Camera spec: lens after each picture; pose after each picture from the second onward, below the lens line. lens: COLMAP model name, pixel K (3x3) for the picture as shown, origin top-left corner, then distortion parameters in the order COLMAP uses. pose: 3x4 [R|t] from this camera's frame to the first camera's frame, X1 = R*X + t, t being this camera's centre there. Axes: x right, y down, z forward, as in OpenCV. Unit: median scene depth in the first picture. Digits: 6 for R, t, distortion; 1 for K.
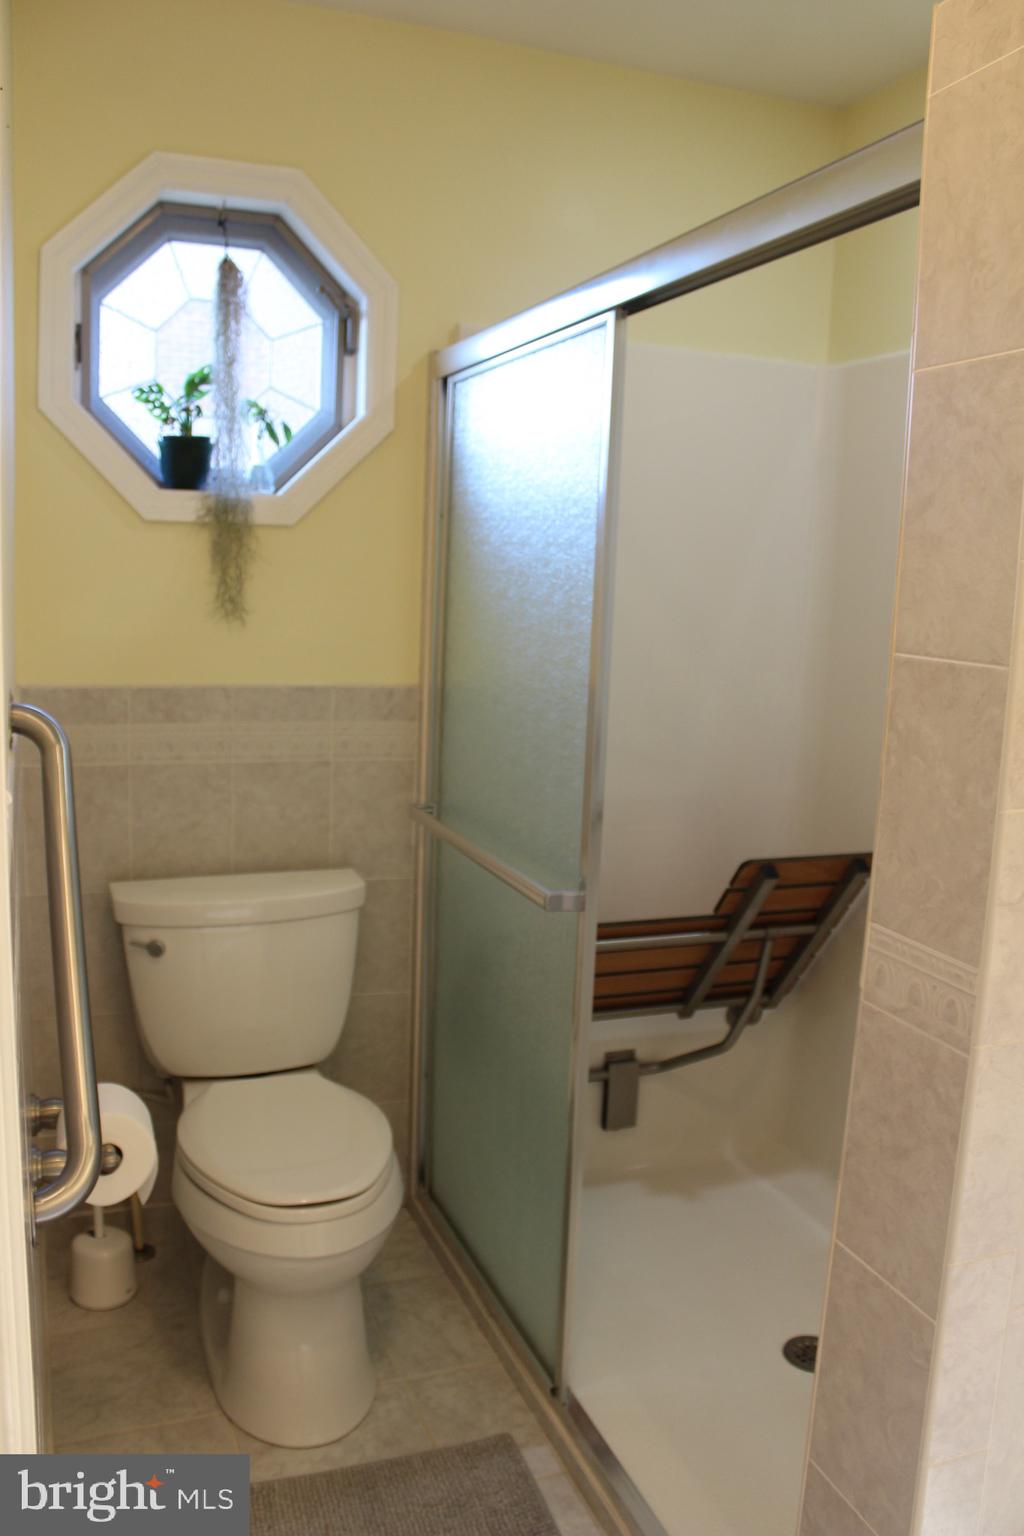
lens RADIAL K [[1262.5, 0, 504.8], [0, 1262.5, 772.7], [0, 0, 1]] dist [-0.170740, 0.154274]
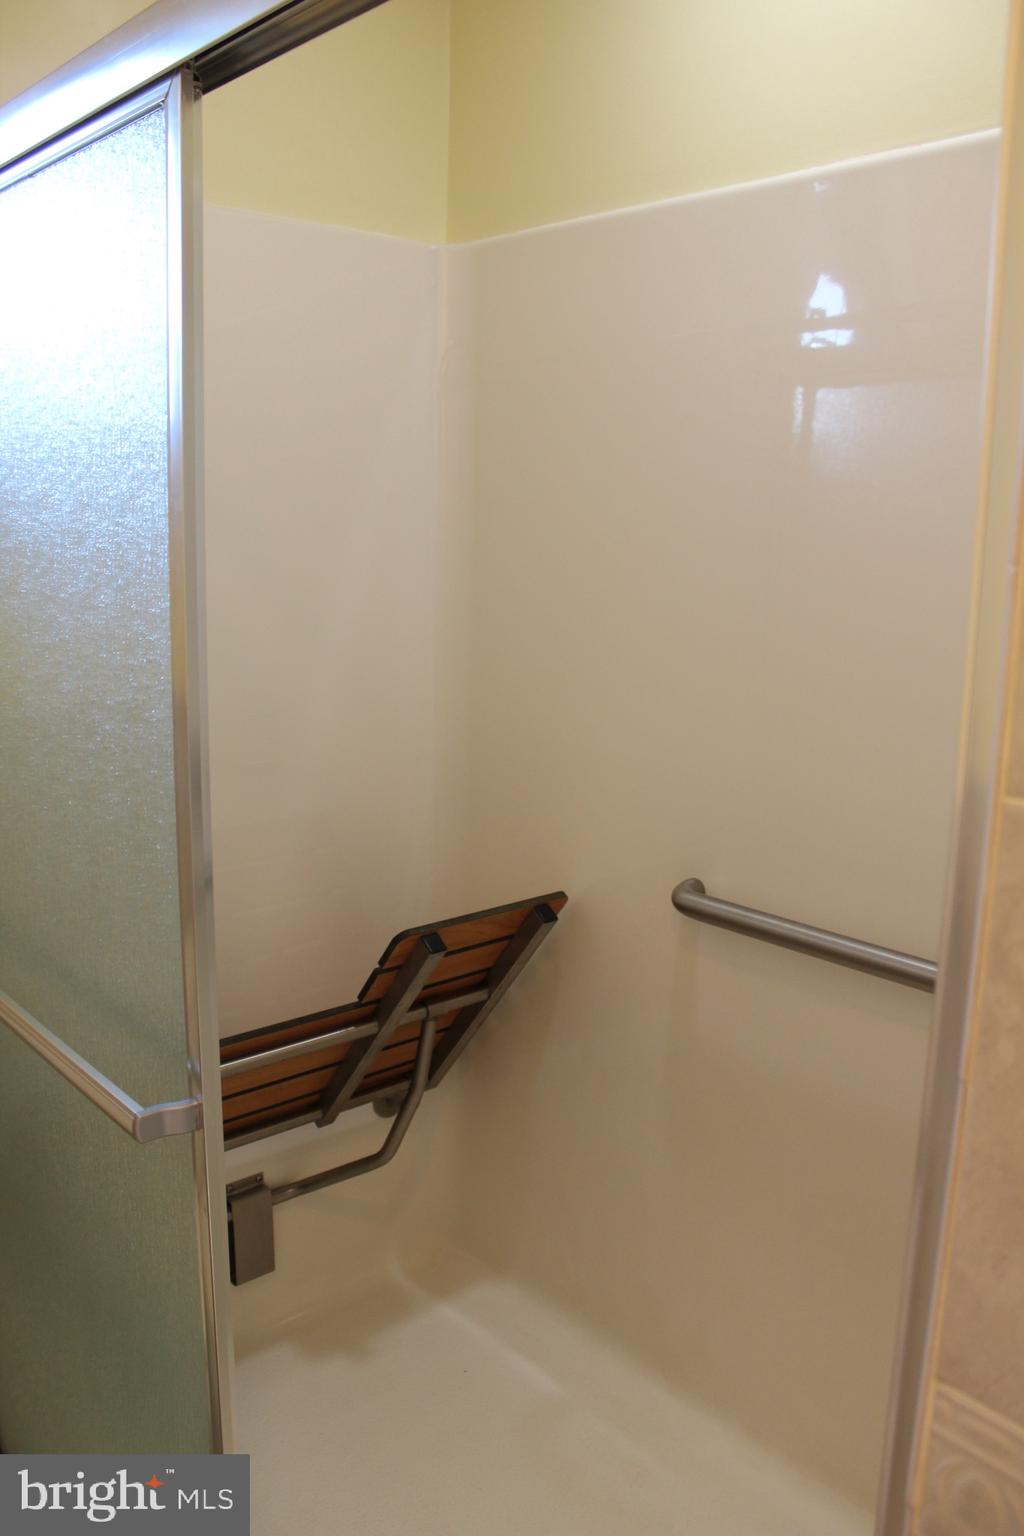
lens RADIAL K [[1262.5, 0, 504.8], [0, 1262.5, 772.7], [0, 0, 1]] dist [-0.170740, 0.154274]
pose [[0.934959, -0.090557, 0.343002, 0.008407], [0.071803, 0.995165, 0.067014, -0.062772], [-0.347412, -0.038027, 0.936941, 0.294612]]
